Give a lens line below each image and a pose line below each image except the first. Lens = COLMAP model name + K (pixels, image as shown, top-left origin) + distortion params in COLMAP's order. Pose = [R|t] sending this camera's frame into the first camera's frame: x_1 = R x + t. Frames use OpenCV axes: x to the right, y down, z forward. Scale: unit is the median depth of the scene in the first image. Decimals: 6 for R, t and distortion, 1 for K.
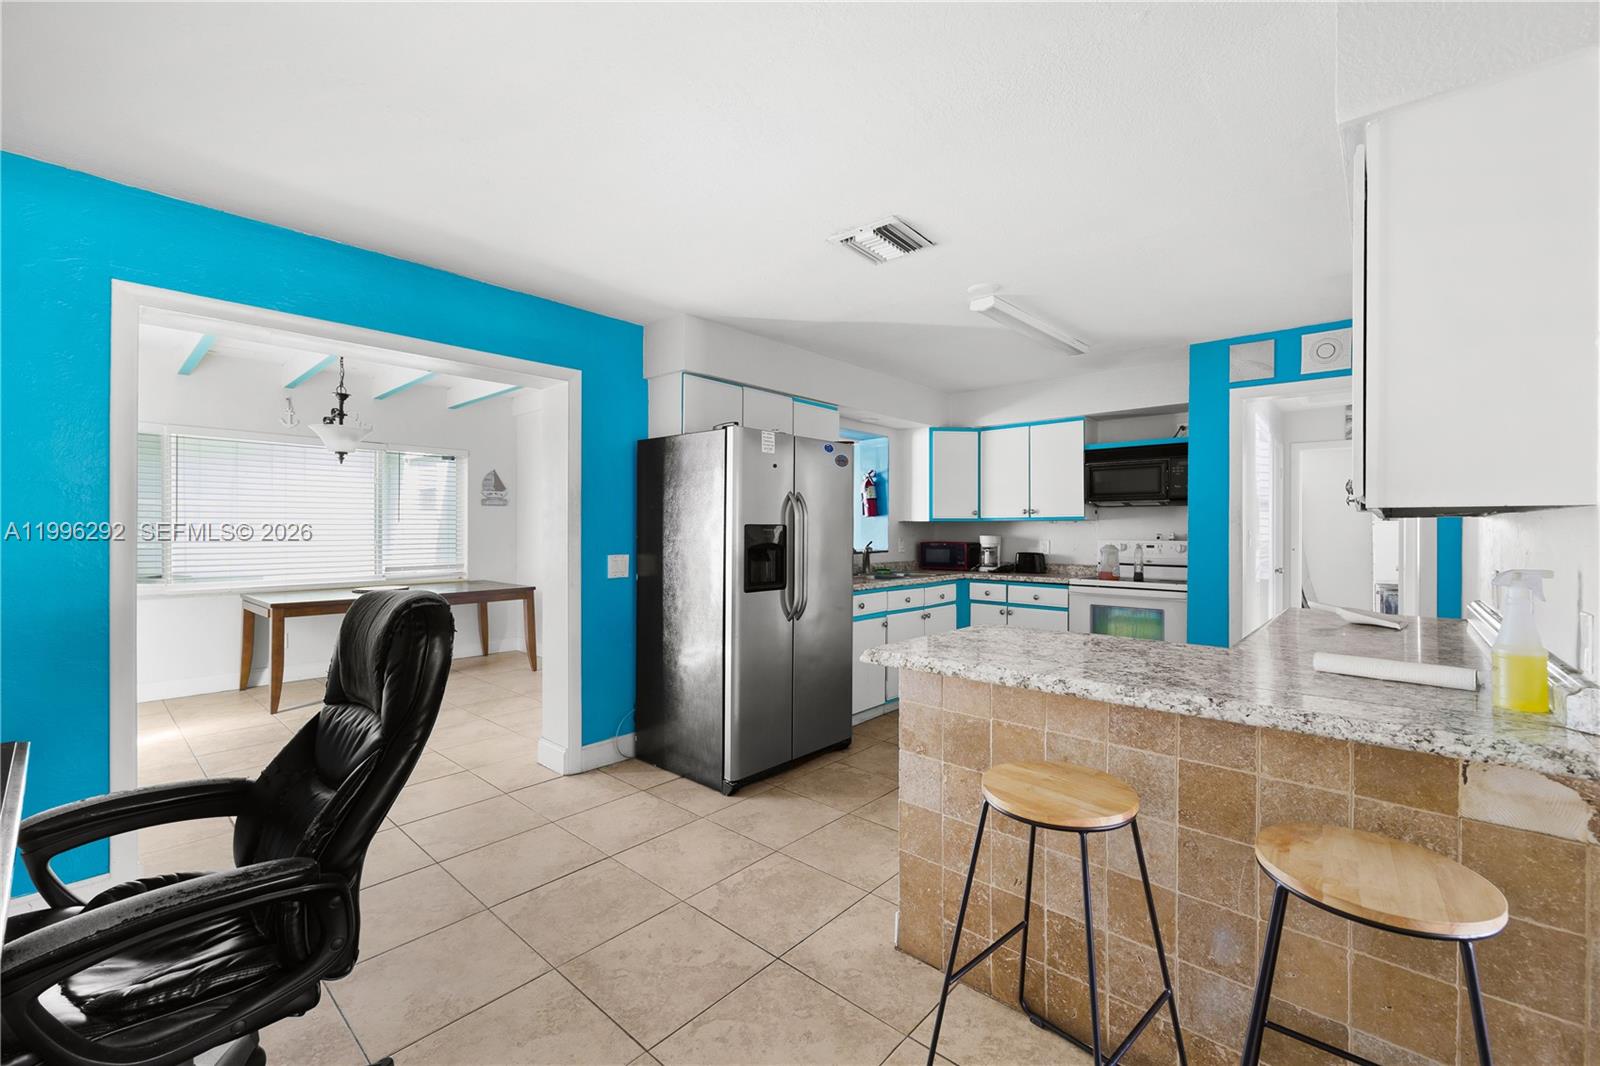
lens RADIAL K [[655.0, 0, 818.0], [0, 655.0, 528.9], [0, 0, 1]] dist [-0.003687, 0.000610]
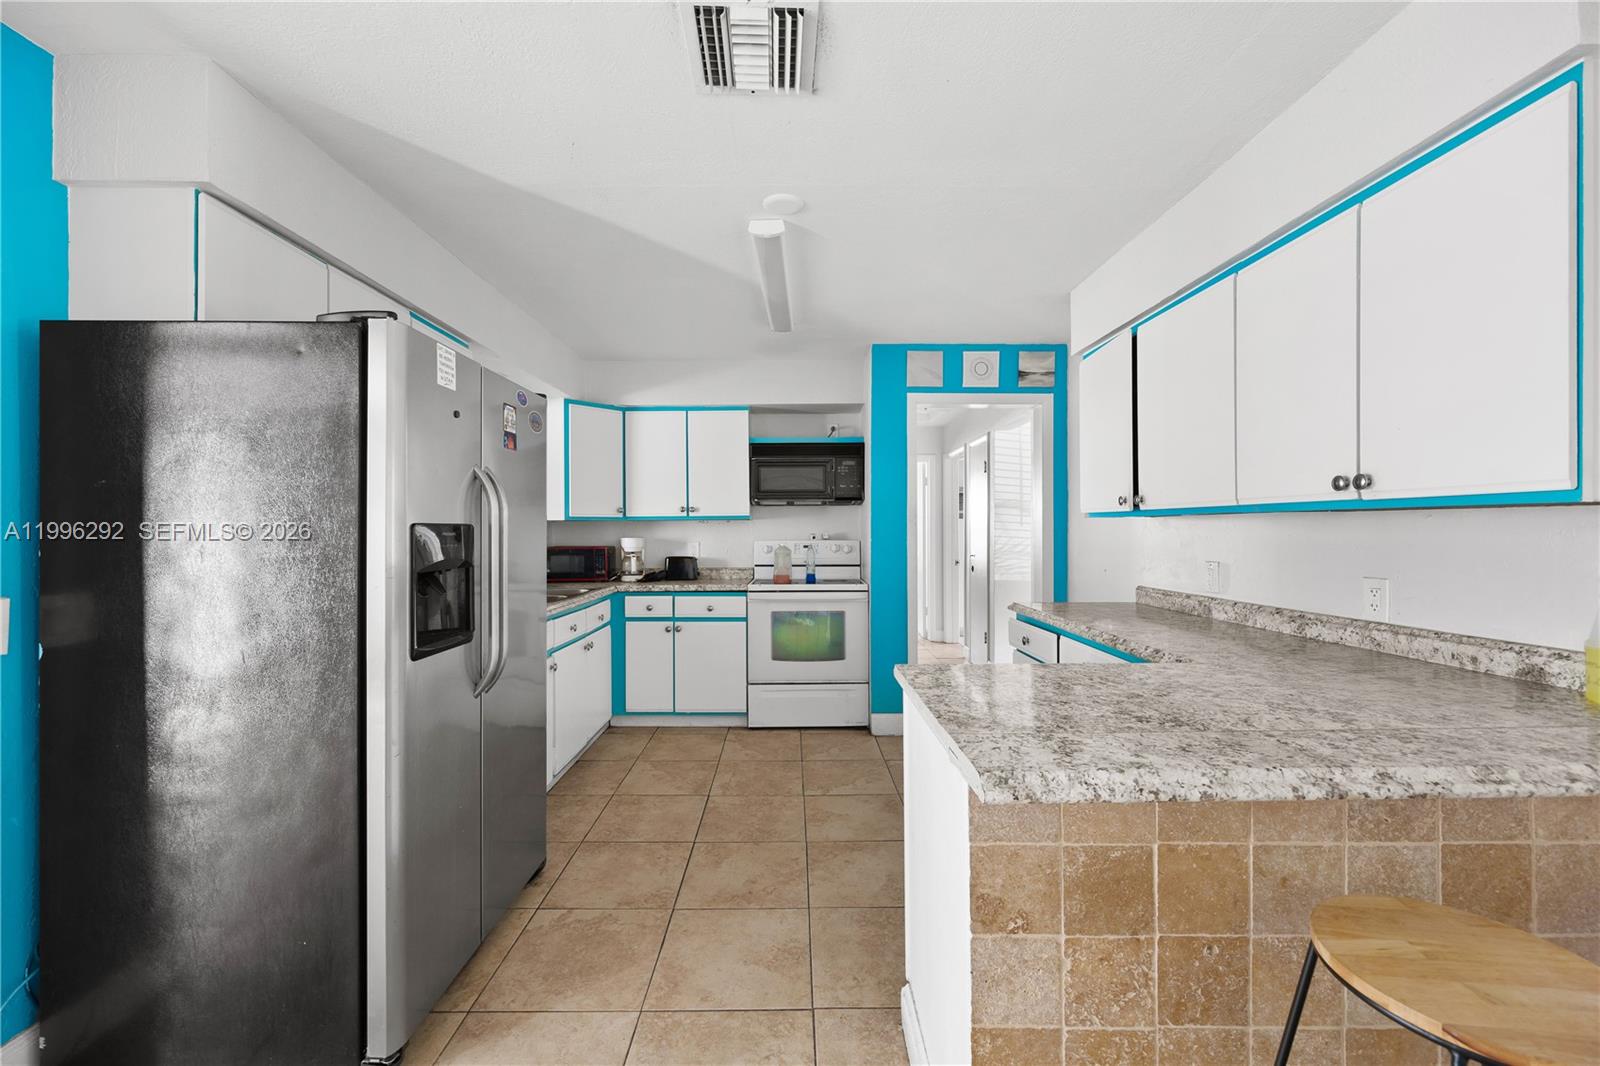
lens RADIAL K [[639.4, 0, 794.9], [0, 639.4, 530.1], [0, 0, 1]] dist [-0.005002, 0.000849]
pose [[0.750855, -0.006599, 0.660434, -0.150213], [0.006129, 0.999977, 0.003024, -0.000944], [-0.660439, 0.001777, 0.750878, 0.314683]]
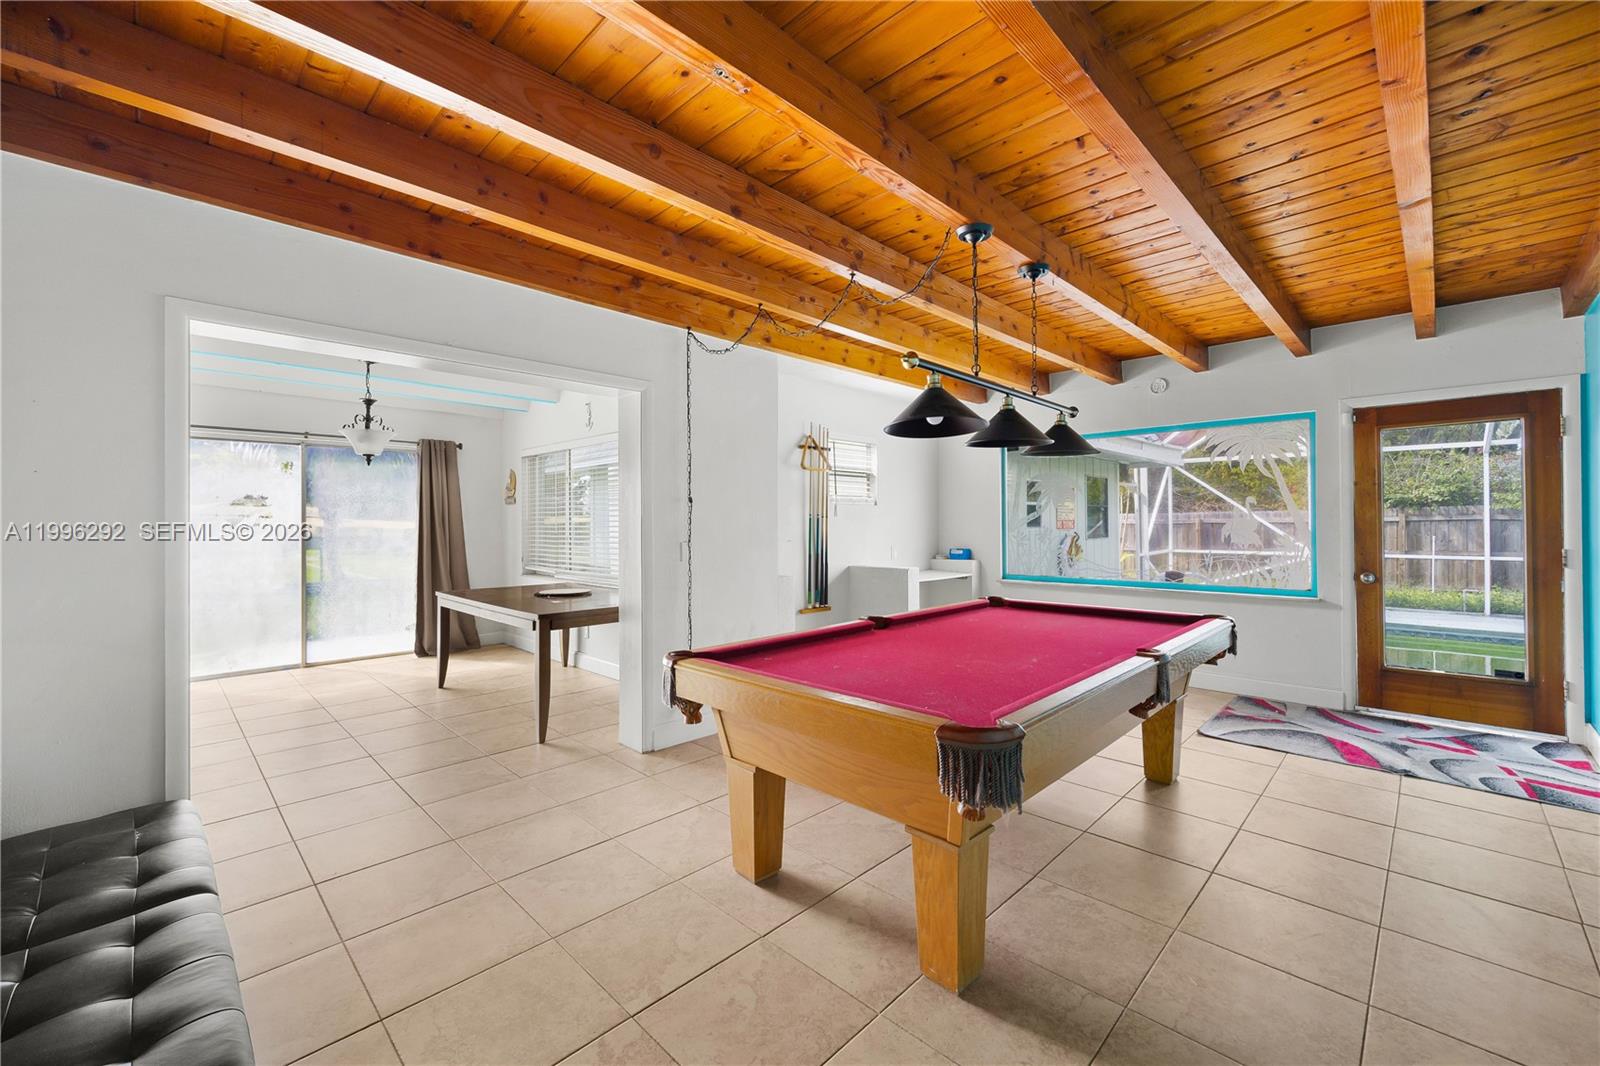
lens RADIAL K [[639.4, 0, 804.5], [0, 639.4, 519.7], [0, 0, 1]] dist [-0.005002, 0.000849]
pose [[-0.048974, -0.003916, -0.998792, 0.279743], [0.004065, 0.999983, -0.004120, -0.003570], [0.998792, -0.004262, -0.048957, 1.756912]]
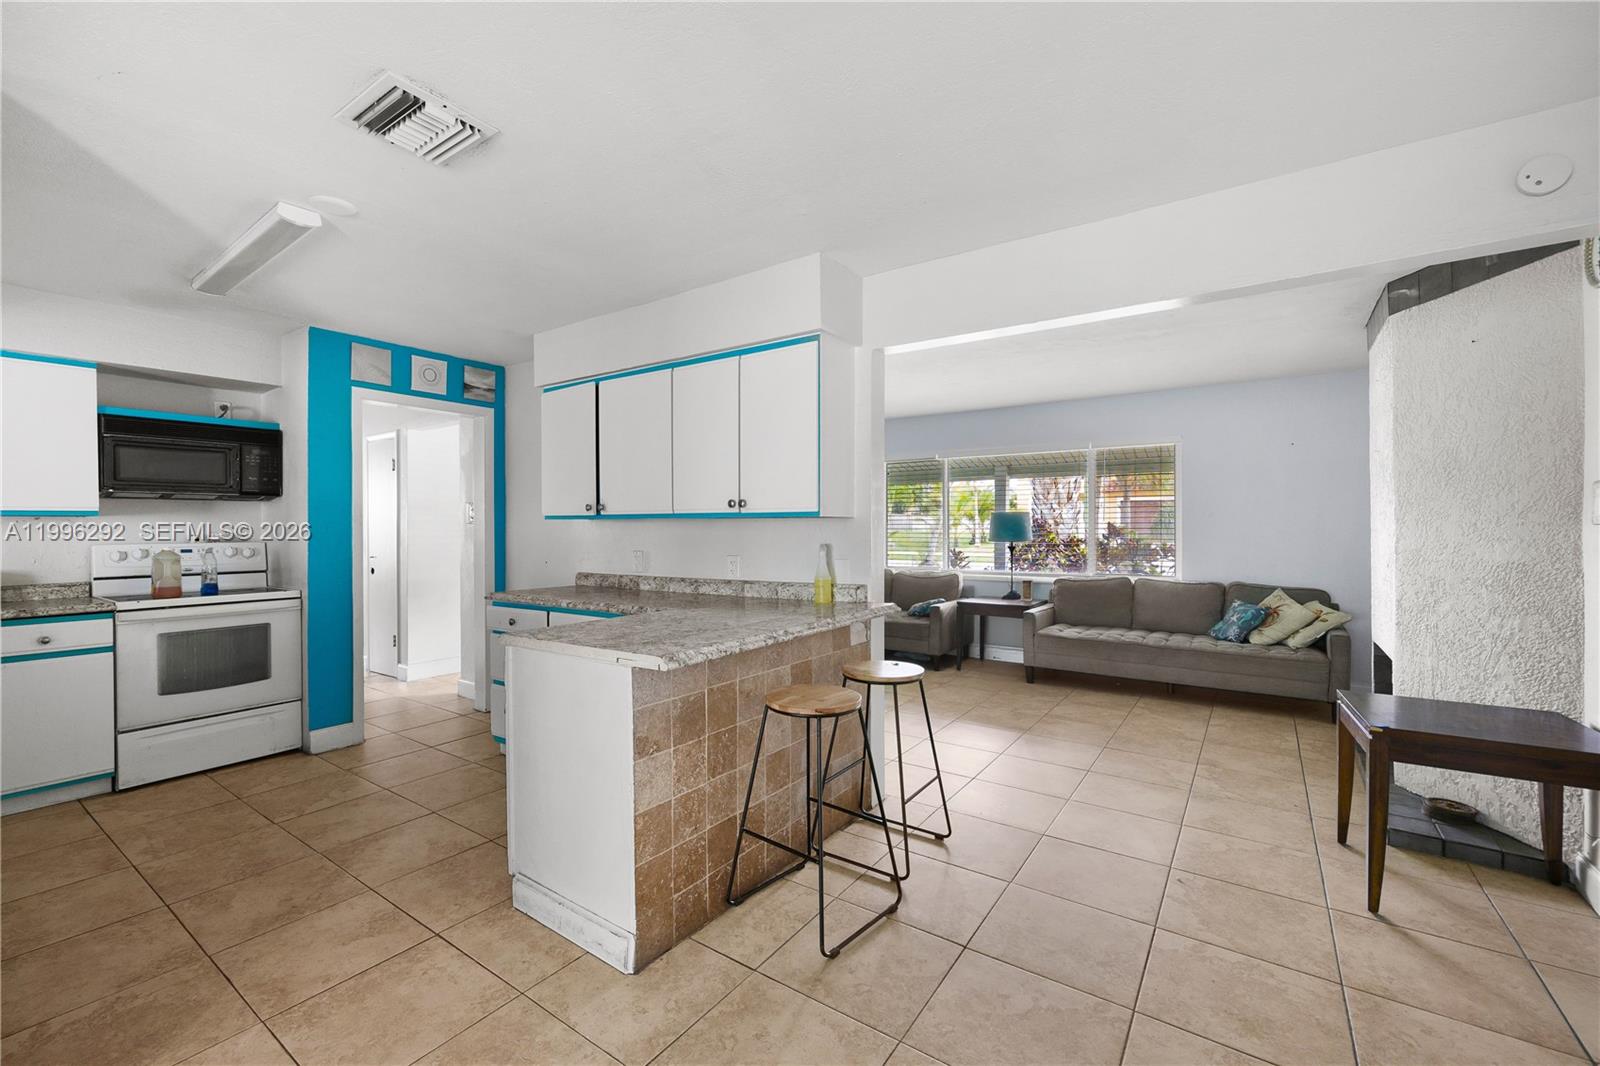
lens RADIAL K [[672.9, 0, 775.9], [0, 672.9, 532.3], [0, 0, 1]] dist [-0.001002, -0.000556]
pose [[-0.087329, -0.010731, 0.996122, -0.384873], [0.003979, 0.999930, 0.011121, -0.002001], [-0.996172, 0.004934, -0.087280, 0.395995]]
